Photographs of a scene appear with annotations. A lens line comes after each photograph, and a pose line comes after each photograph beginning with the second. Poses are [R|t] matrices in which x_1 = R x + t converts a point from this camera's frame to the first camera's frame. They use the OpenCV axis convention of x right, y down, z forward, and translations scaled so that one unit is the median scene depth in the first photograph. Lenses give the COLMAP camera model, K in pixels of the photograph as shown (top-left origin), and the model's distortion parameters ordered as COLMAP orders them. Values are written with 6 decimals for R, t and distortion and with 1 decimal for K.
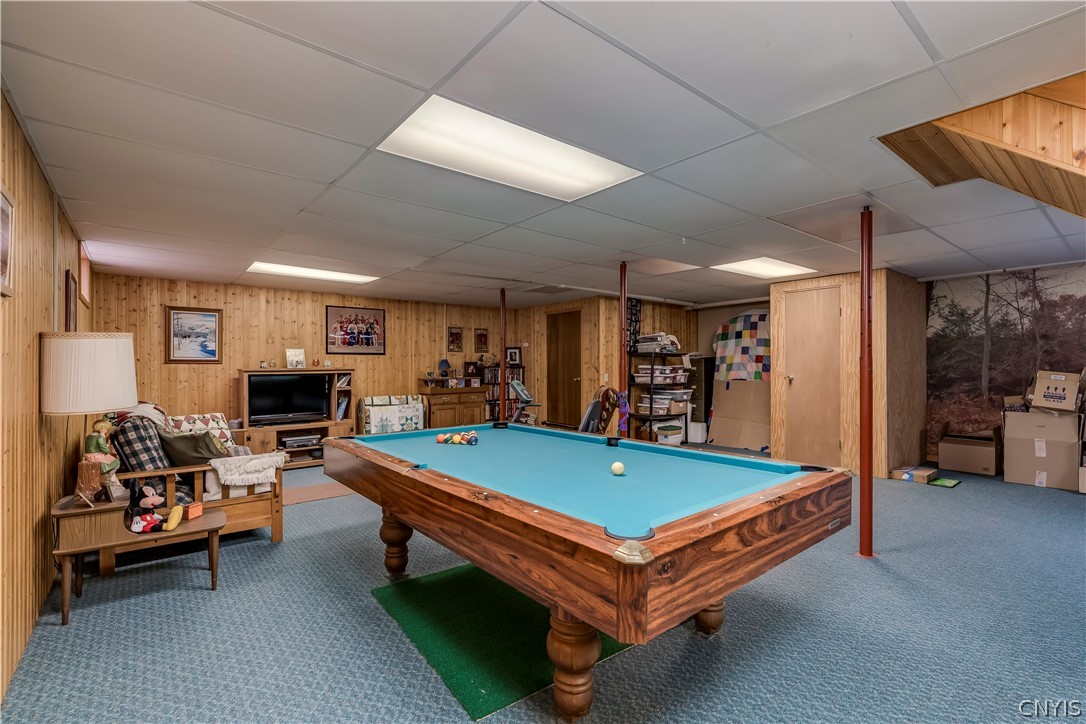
lens RADIAL K [[493.7, 0, 546.0], [0, 493.7, 363.9], [0, 0, 1]] dist [-0.009530, -0.000244]
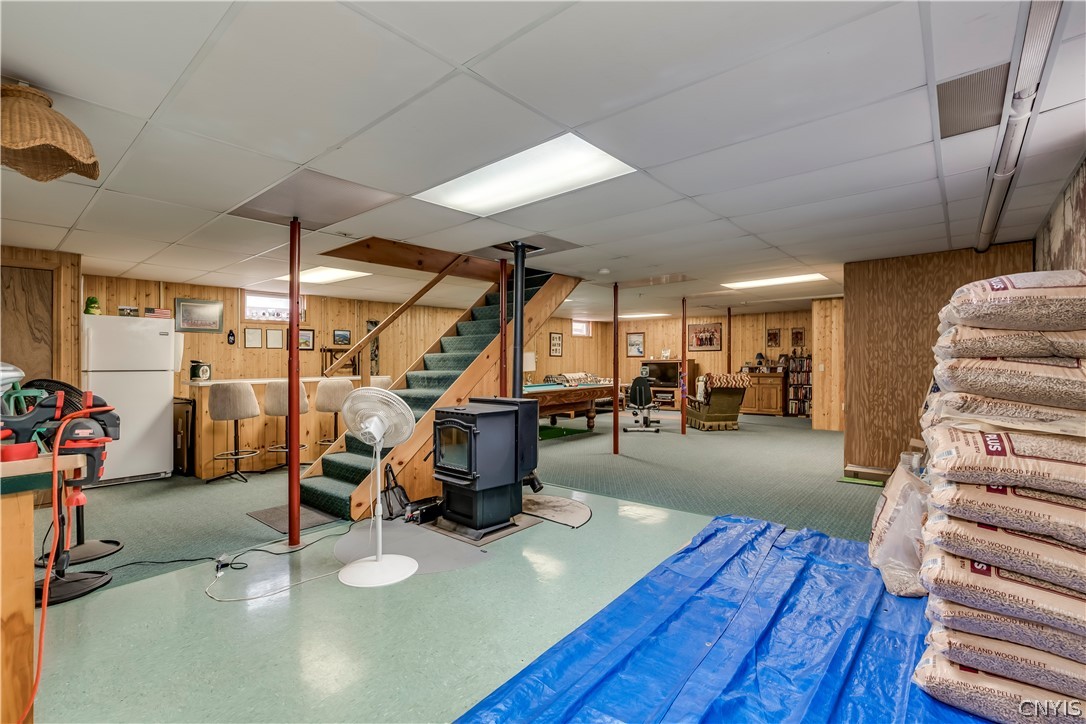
lens RADIAL K [[490.5, 0, 542.3], [0, 490.5, 356.9], [0, 0, 1]] dist [-0.000412, 0.000044]
pose [[0.175554, -0.006899, -0.984446, 1.154569], [0.009188, 0.999943, -0.005369, 0.004055], [0.984427, -0.008103, 0.175608, 0.153681]]
